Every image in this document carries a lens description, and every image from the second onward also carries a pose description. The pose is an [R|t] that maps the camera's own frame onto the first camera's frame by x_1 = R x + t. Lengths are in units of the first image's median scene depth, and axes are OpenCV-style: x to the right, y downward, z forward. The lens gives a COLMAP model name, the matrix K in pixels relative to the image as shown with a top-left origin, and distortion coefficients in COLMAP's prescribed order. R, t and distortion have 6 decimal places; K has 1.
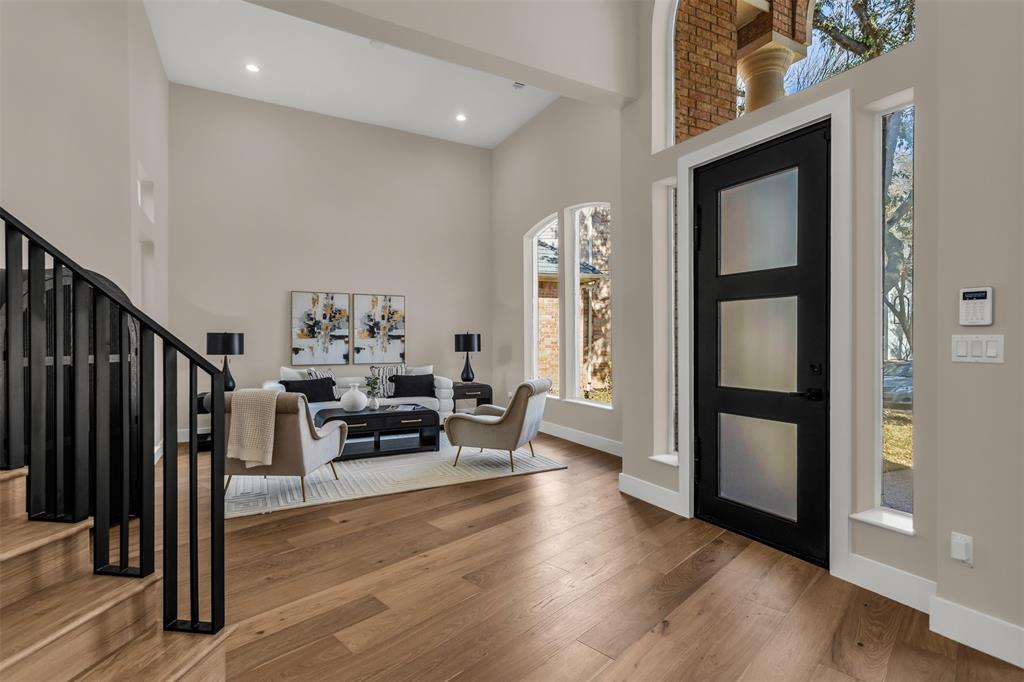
lens RADIAL K [[483.1, 0, 512.1], [0, 483.1, 345.5], [0, 0, 1]] dist [0.002693, 0.000696]
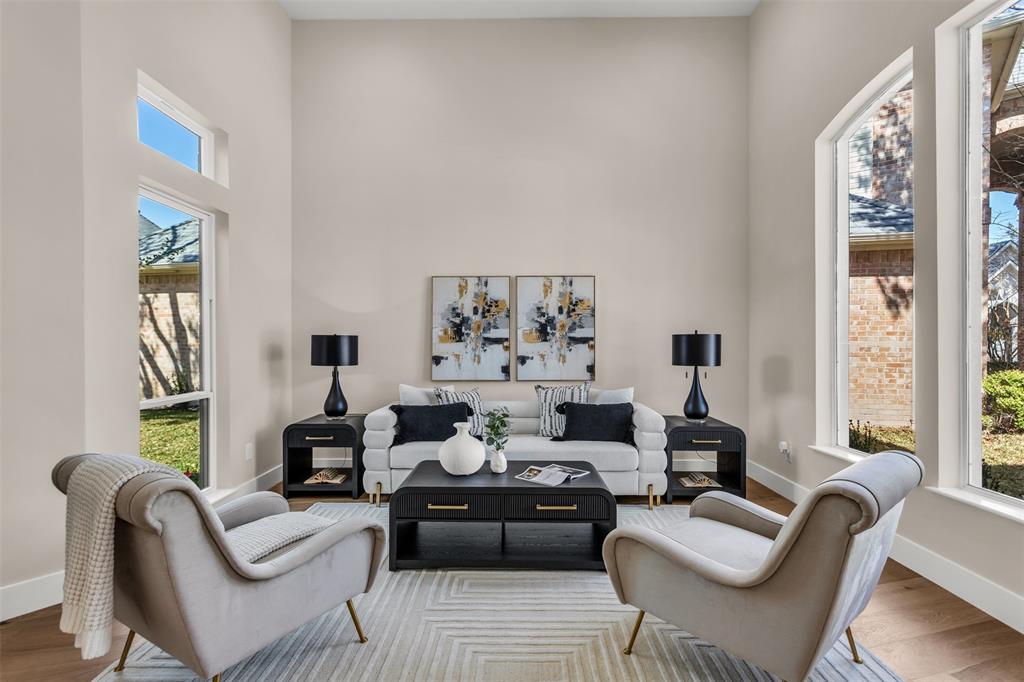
lens RADIAL K [[483.1, 0, 512.1], [0, 483.1, 345.5], [0, 0, 1]] dist [0.002693, 0.000696]
pose [[0.870156, 0.000456, -0.492777, -0.002286], [-0.005099, 0.999954, -0.008078, -0.005034], [0.492751, 0.009542, 0.870118, 0.418447]]
